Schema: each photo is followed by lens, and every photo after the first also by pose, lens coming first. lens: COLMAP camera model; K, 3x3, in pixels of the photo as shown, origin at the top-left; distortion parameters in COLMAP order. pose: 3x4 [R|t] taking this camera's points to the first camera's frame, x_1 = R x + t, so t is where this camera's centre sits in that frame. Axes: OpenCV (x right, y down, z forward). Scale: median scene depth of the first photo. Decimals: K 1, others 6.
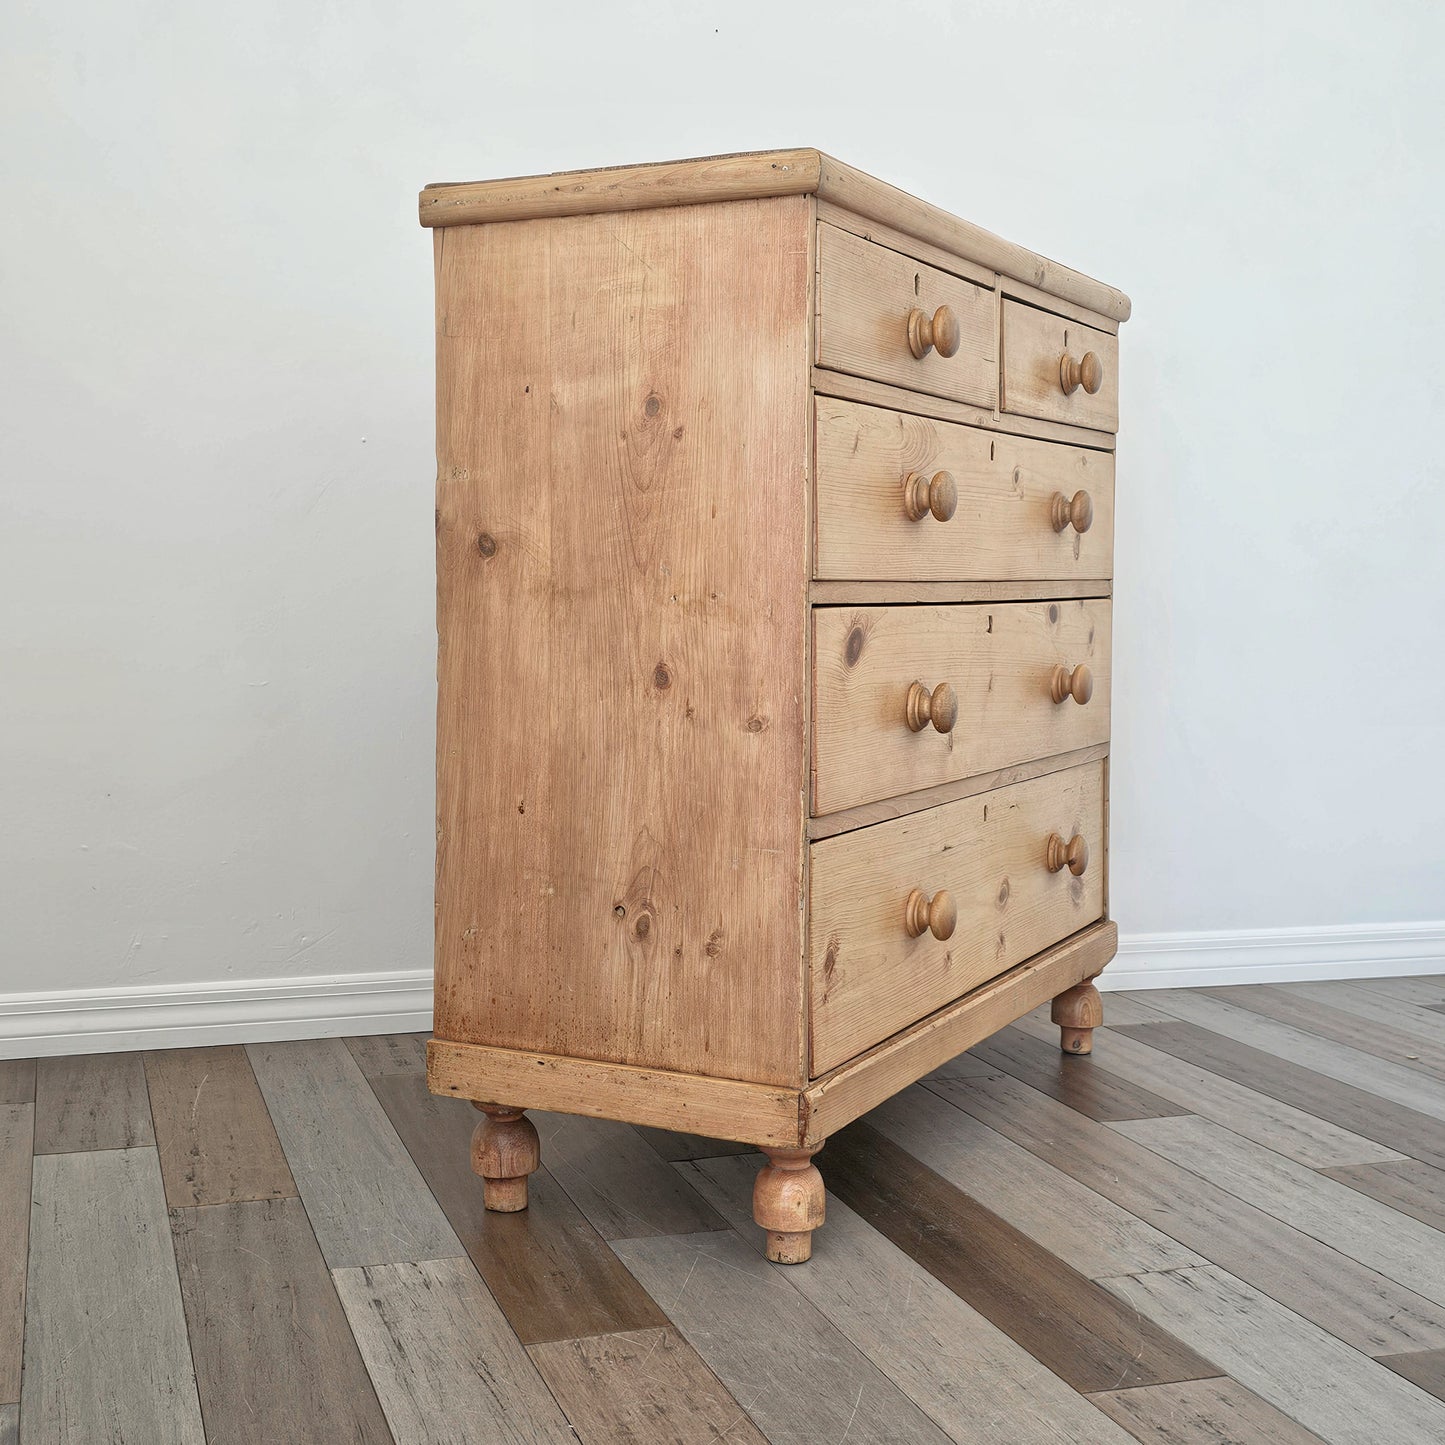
lens RADIAL K [[2005.6, 0, 746.1], [0, 2005.6, 716.9], [0, 0, 1]] dist [0.053530, -0.103751]
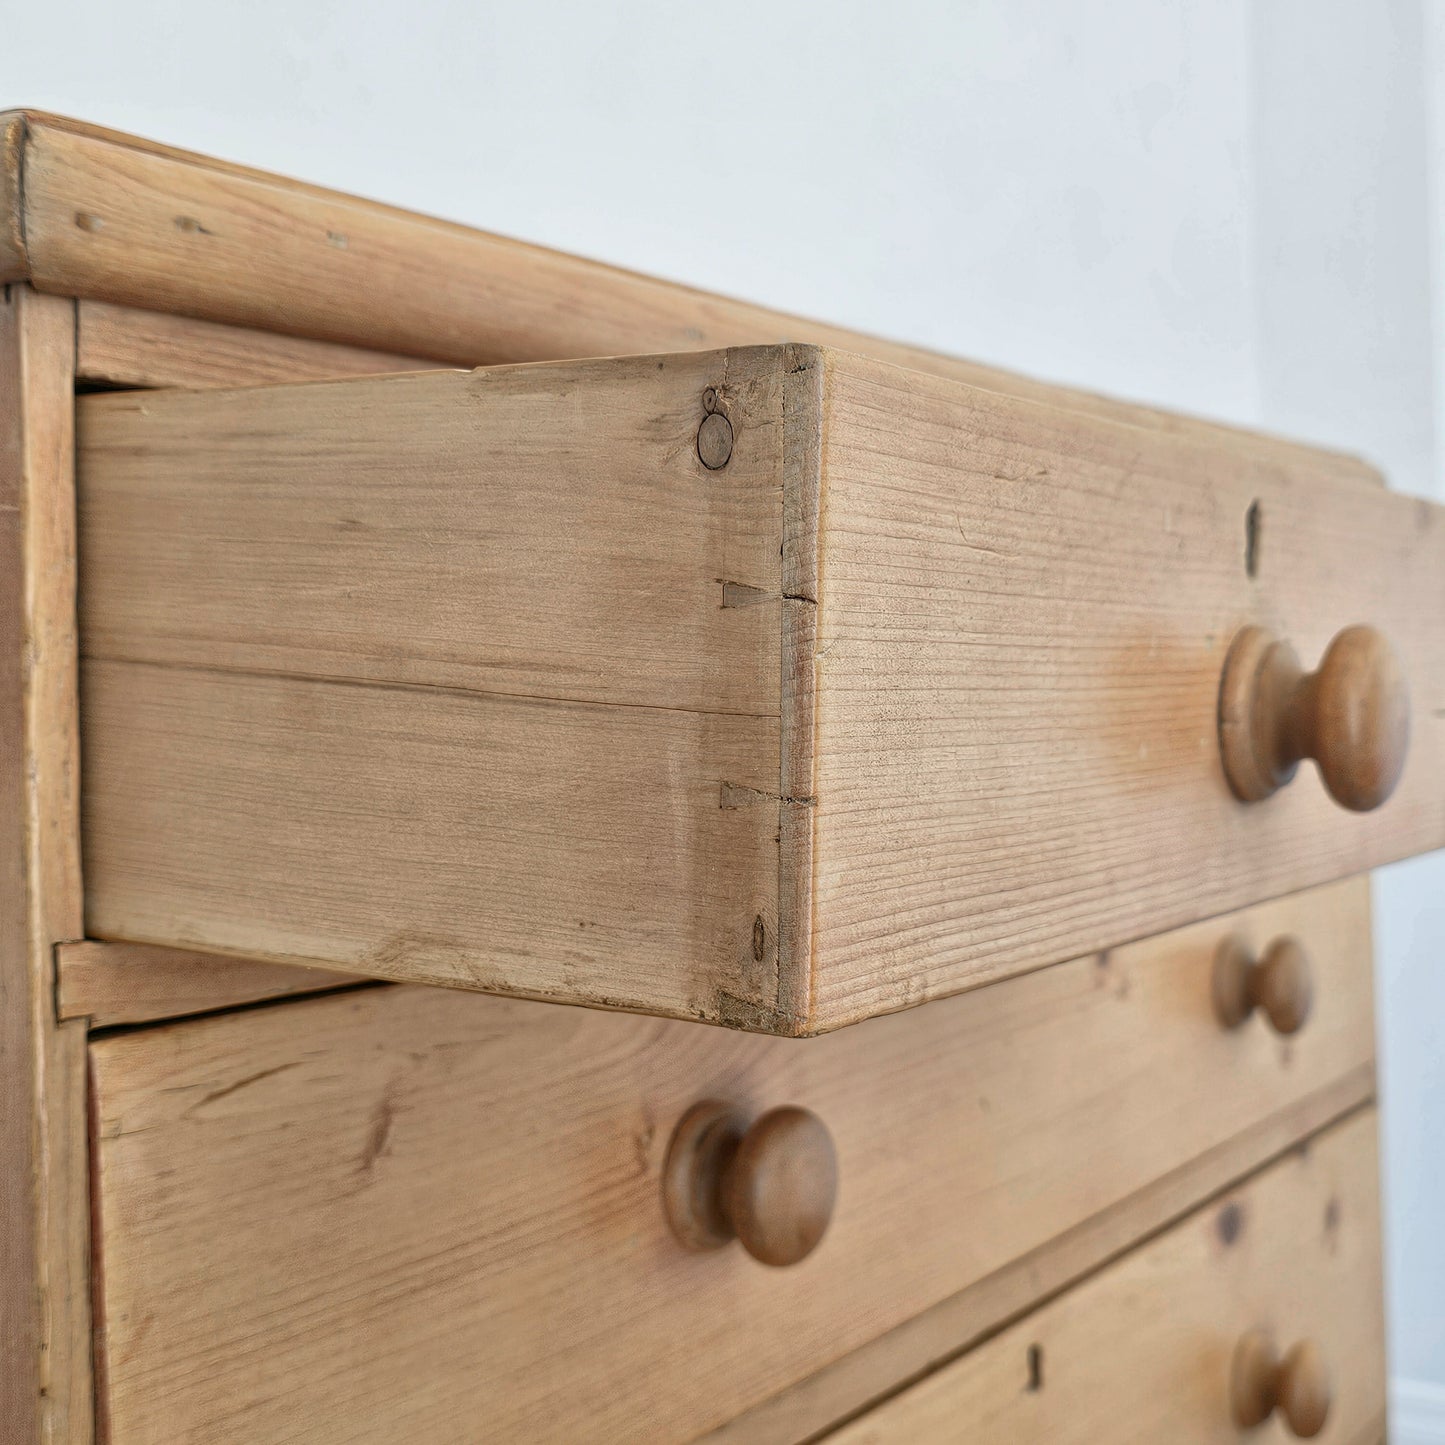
lens RADIAL K [[1964.1, 0, 720.8], [0, 1964.1, 657.2], [0, 0, 1]] dist [0.231944, -0.920861]
pose [[0.986739, -0.004565, -0.162251, 0.126018], [-0.007168, 0.997404, -0.071656, -0.154678], [0.162157, 0.071869, 0.984144, 0.607913]]
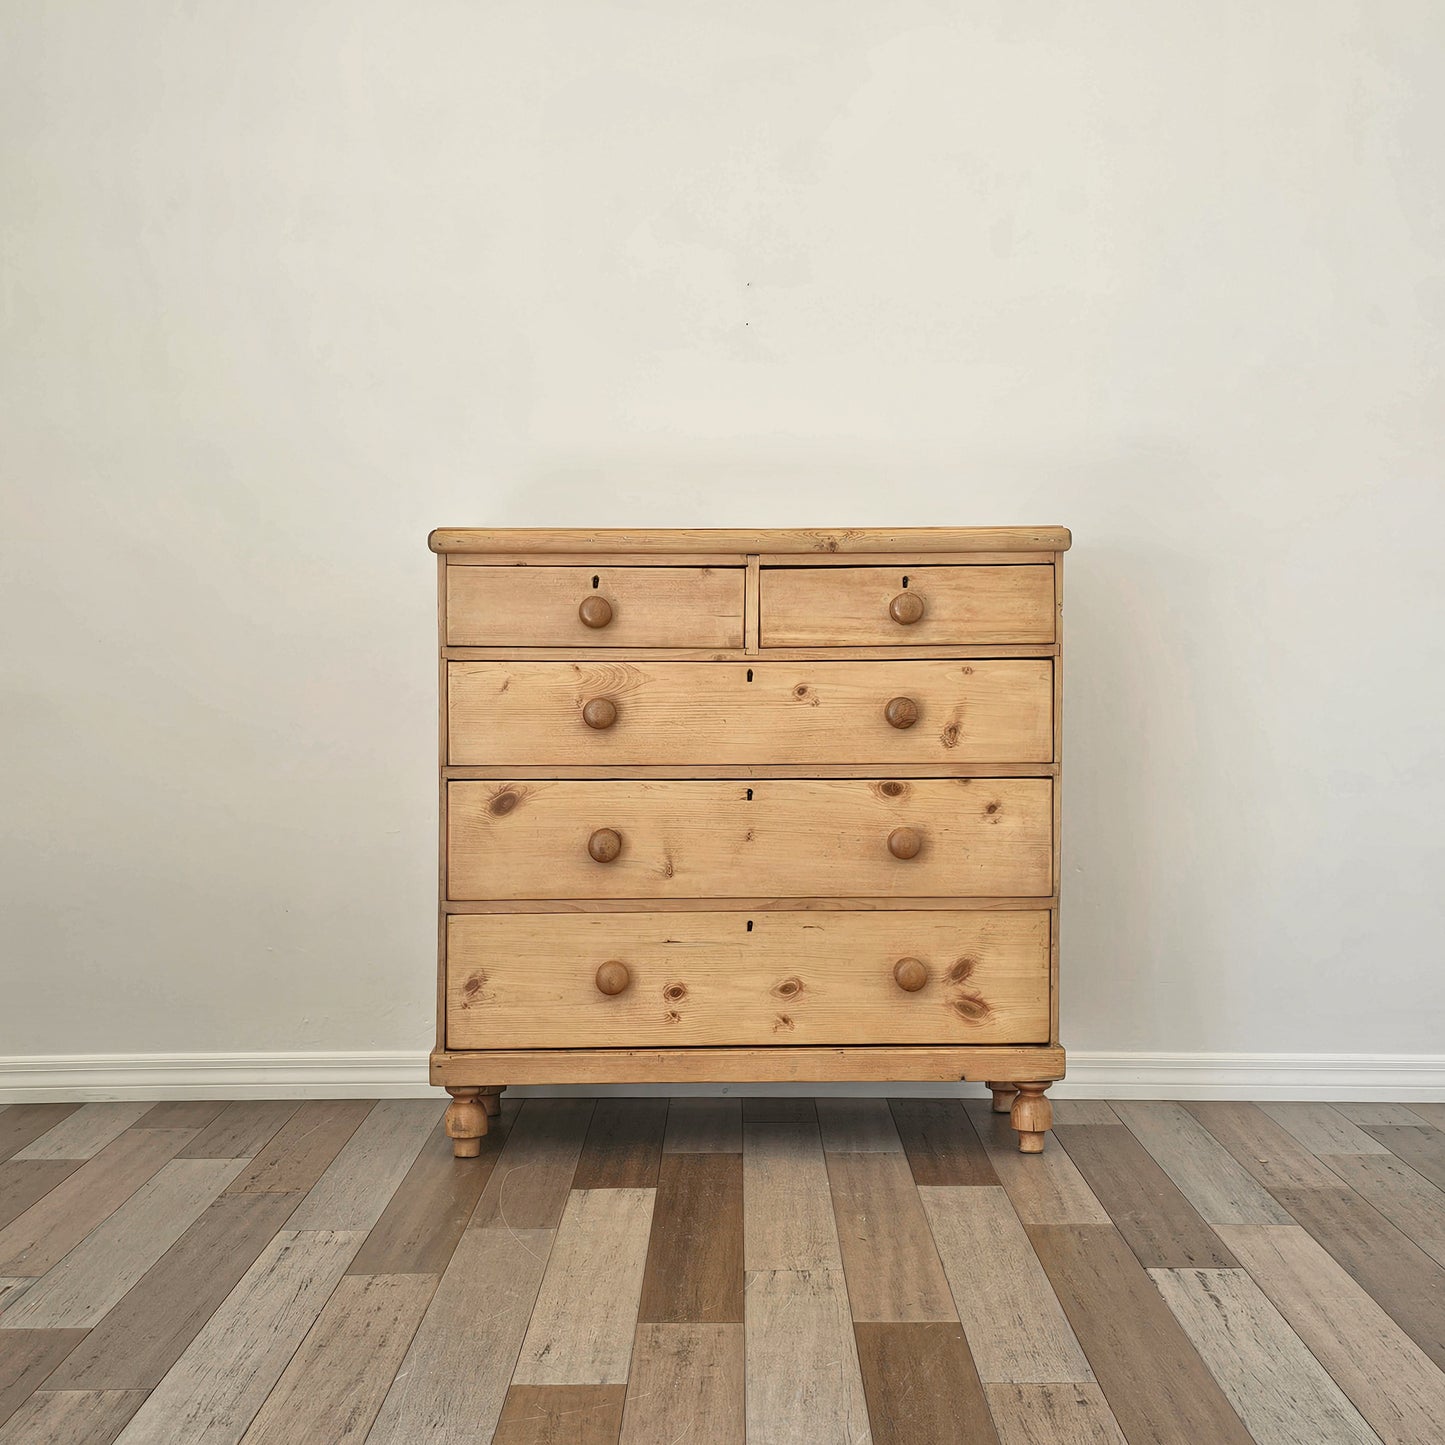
lens RADIAL K [[2005.6, 0, 746.1], [0, 2005.6, 716.9], [0, 0, 1]] dist [0.053530, -0.103751]
pose [[0.455141, 0.021919, -0.890149, 1.405248], [-0.058106, 0.998297, -0.005128, -0.094744], [0.888521, 0.054057, 0.455640, 0.340777]]
